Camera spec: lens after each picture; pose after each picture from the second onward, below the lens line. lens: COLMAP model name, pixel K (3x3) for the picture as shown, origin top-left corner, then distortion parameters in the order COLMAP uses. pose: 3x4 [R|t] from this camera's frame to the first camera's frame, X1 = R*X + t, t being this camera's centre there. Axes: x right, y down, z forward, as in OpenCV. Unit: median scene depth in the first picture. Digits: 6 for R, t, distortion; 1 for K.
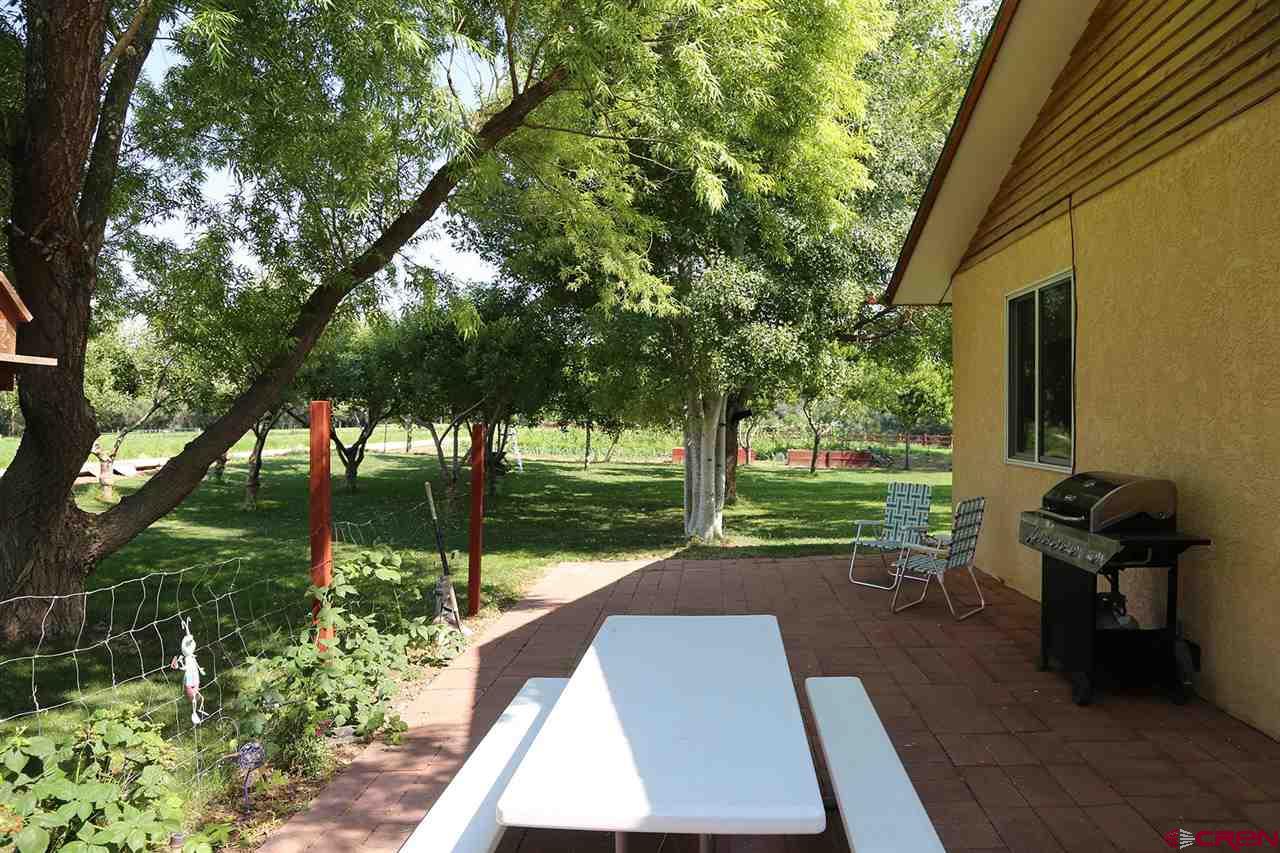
lens RADIAL K [[858.5, 0, 644.5], [0, 858.5, 428.4], [0, 0, 1]] dist [-0.126225, 0.069494]
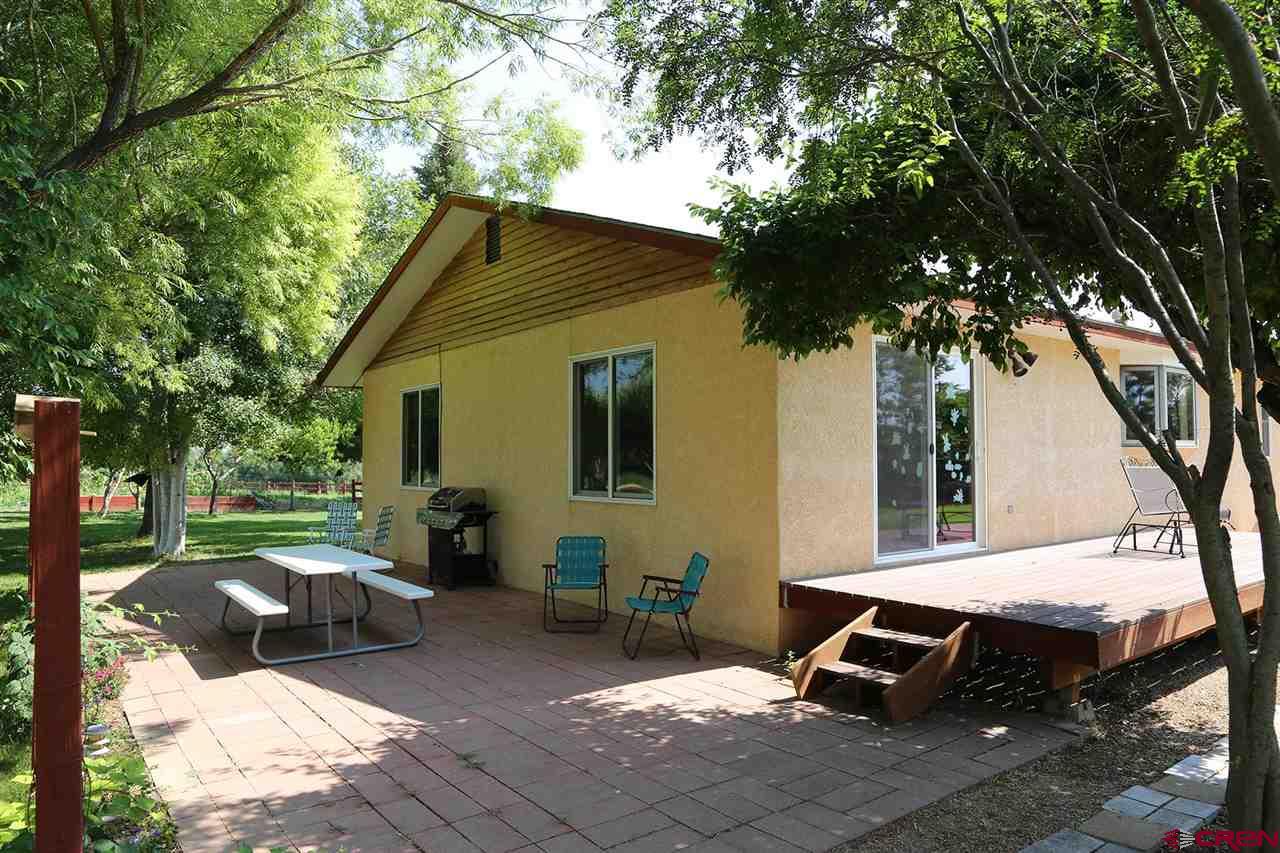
lens RADIAL K [[858.5, 0, 644.5], [0, 858.5, 428.4], [0, 0, 1]] dist [-0.126225, 0.069494]
pose [[0.743742, 0.024058, 0.668034, -0.362354], [0.014819, 0.998513, -0.052458, 0.017941], [-0.668302, 0.048914, 0.742280, -0.626881]]
